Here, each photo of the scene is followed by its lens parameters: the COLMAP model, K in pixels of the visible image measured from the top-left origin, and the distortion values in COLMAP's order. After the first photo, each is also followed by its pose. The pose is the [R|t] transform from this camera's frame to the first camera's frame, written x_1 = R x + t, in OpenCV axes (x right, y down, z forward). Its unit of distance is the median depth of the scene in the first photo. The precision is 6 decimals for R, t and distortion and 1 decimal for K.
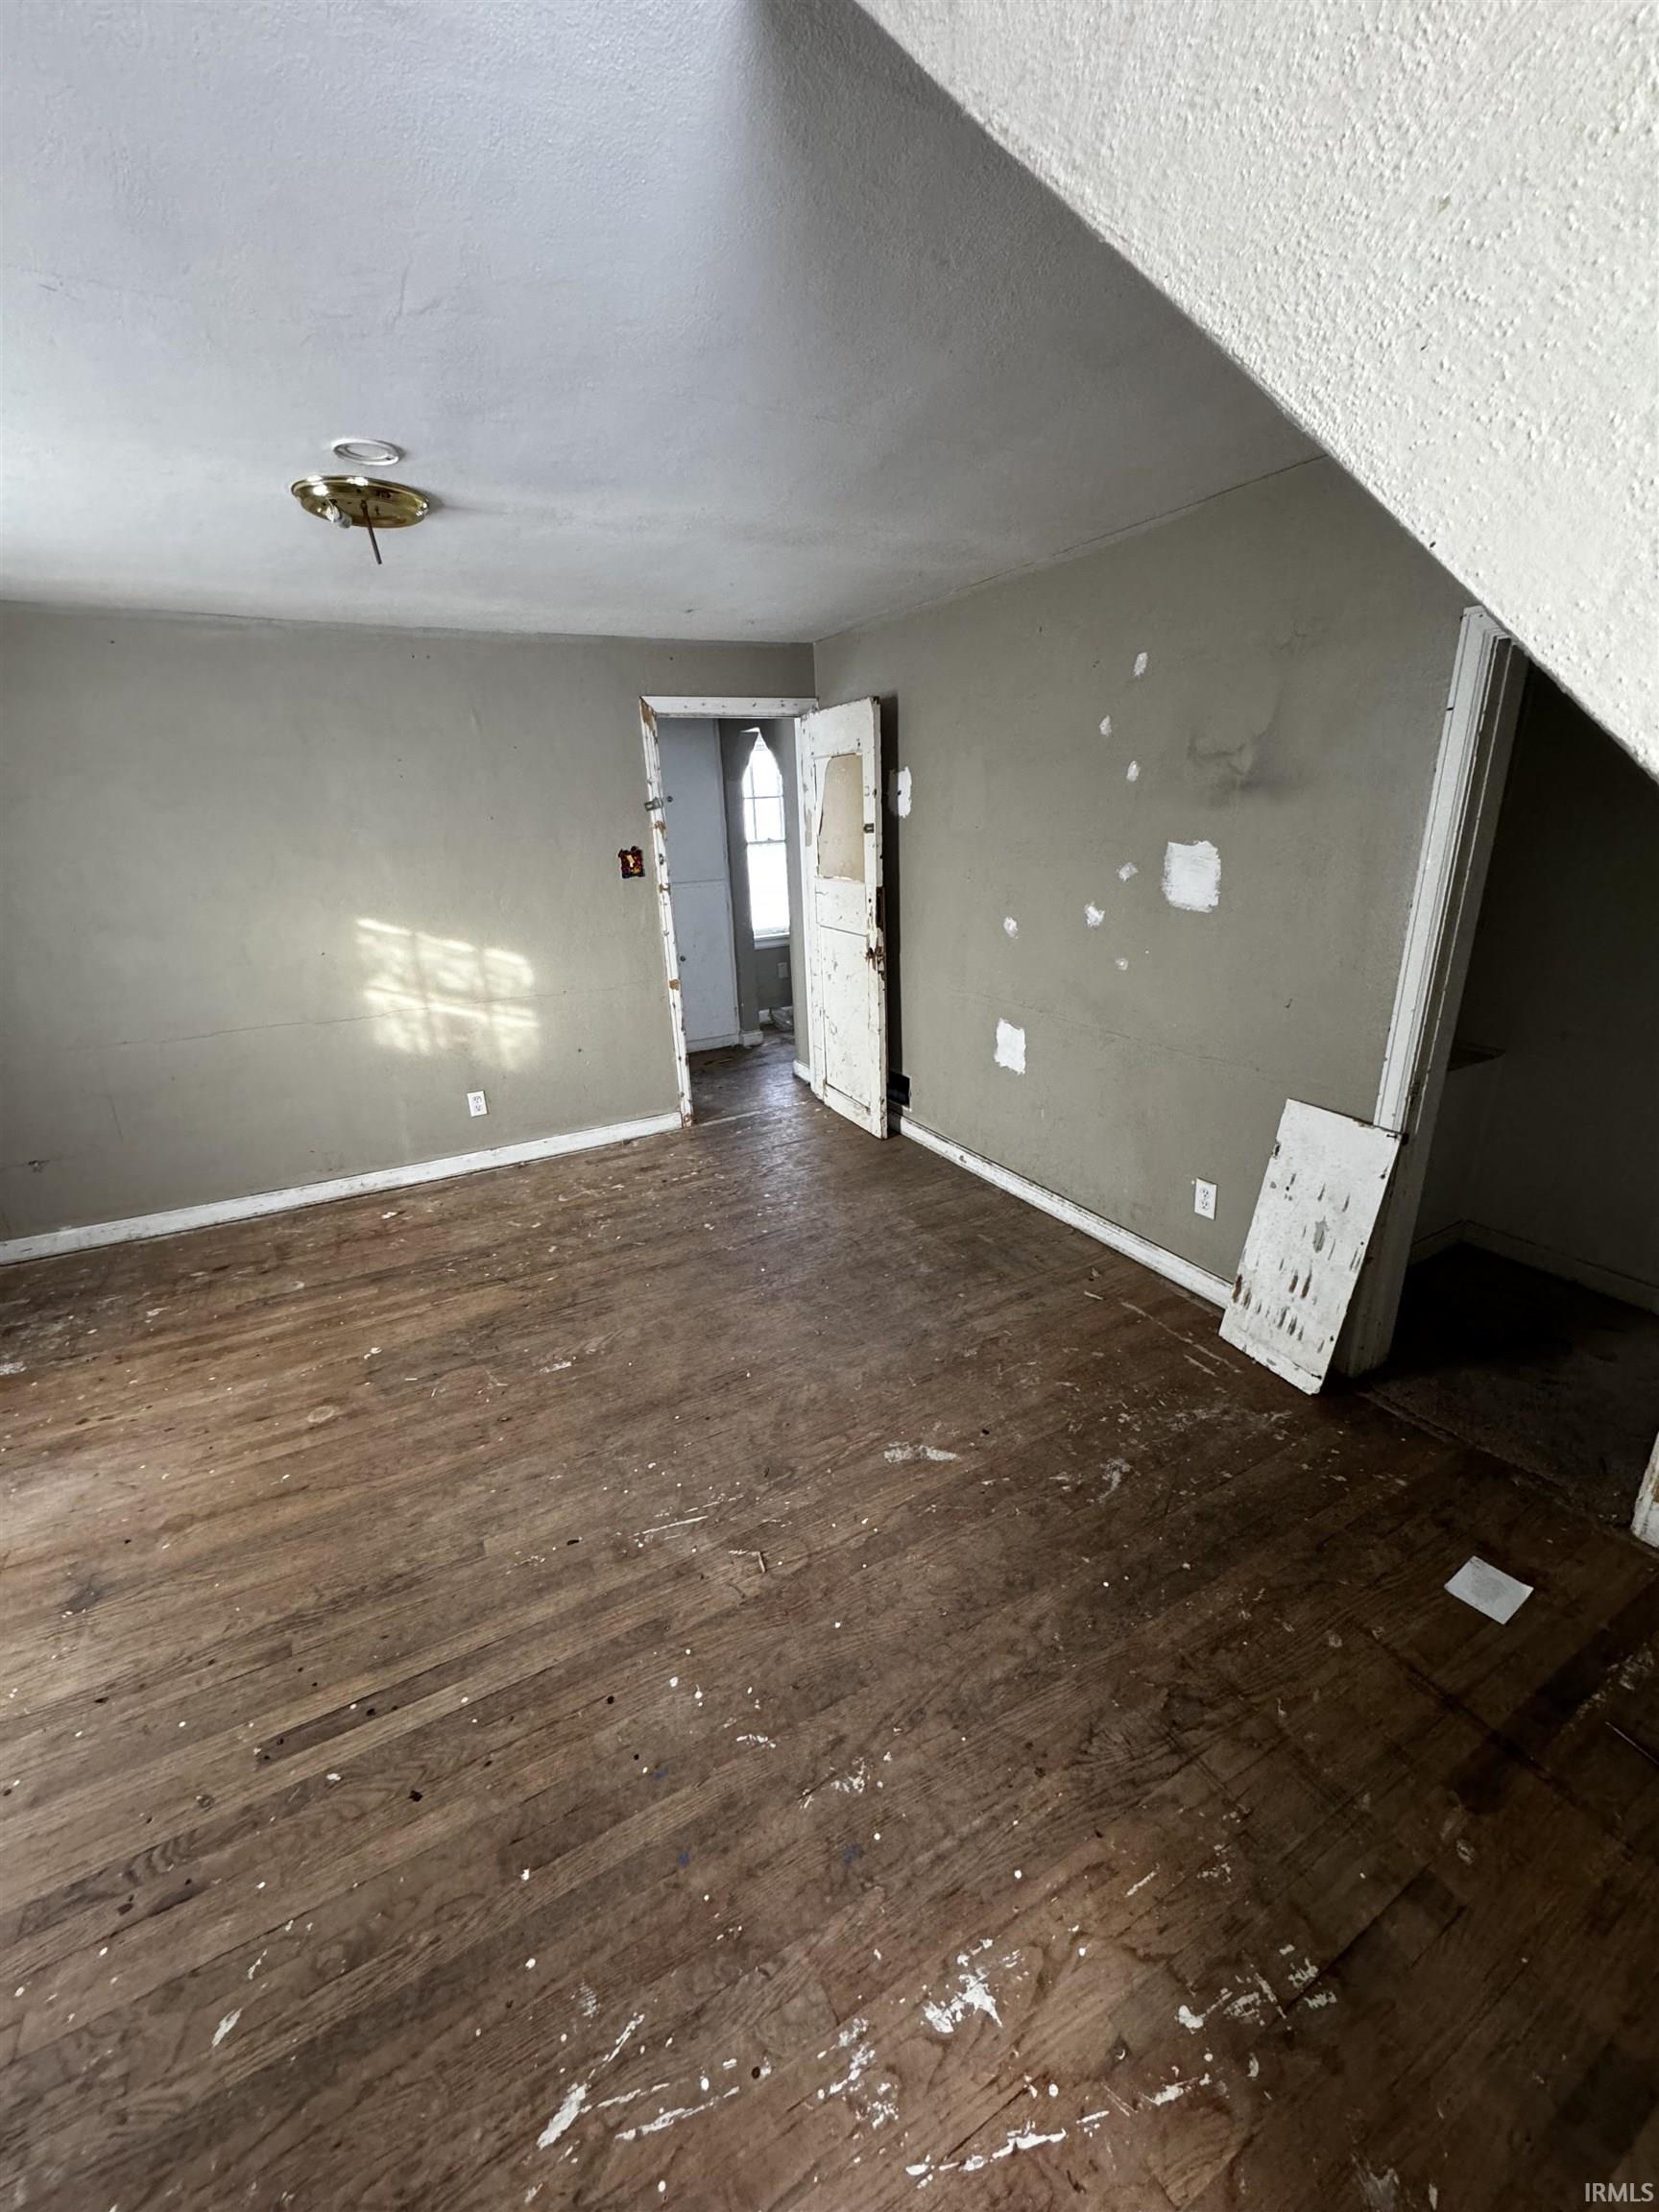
lens RADIAL K [[883.1, 0, 836.8], [0, 883.1, 1106.5], [0, 0, 1]] dist [0.001358, 0.000068]
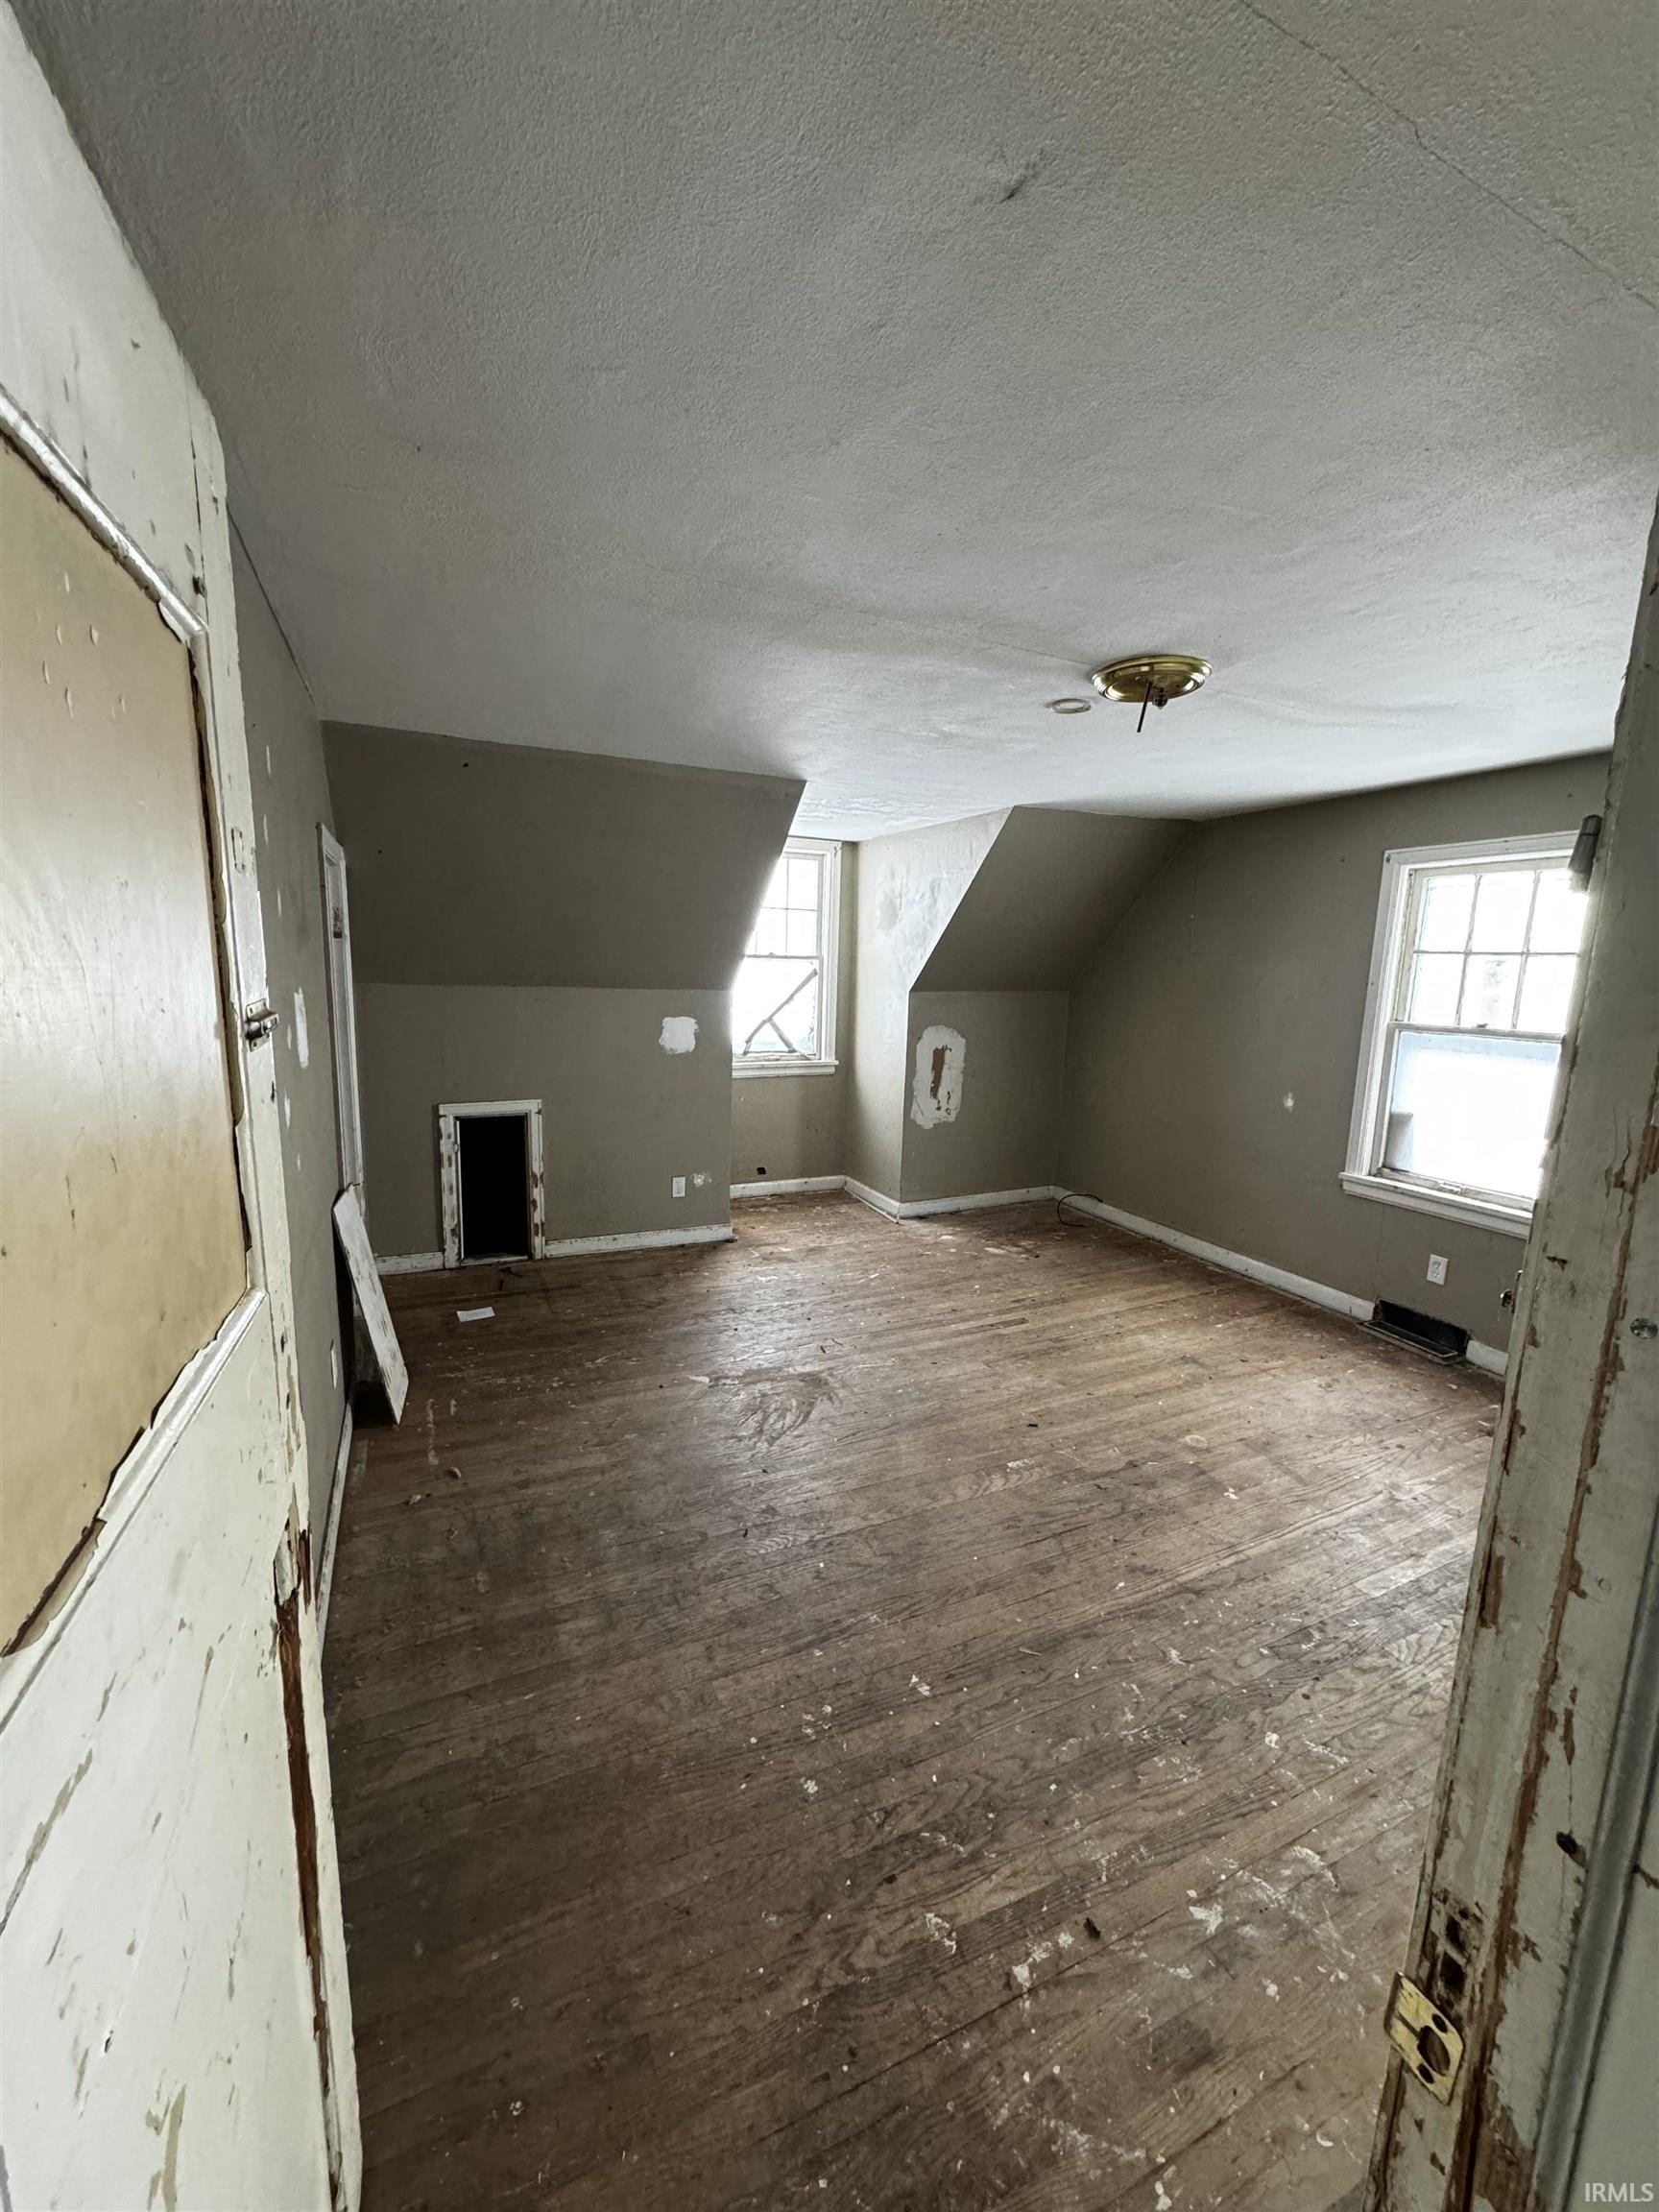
lens RADIAL K [[883.1, 0, 821.8], [0, 883.1, 1103.7], [0, 0, 1]] dist [0.001358, 0.000068]
pose [[-0.996528, -0.003727, 0.083178, -0.186900], [0.035747, 0.883093, 0.467835, -0.631329], [-0.075198, 0.469184, -0.879893, 1.908884]]
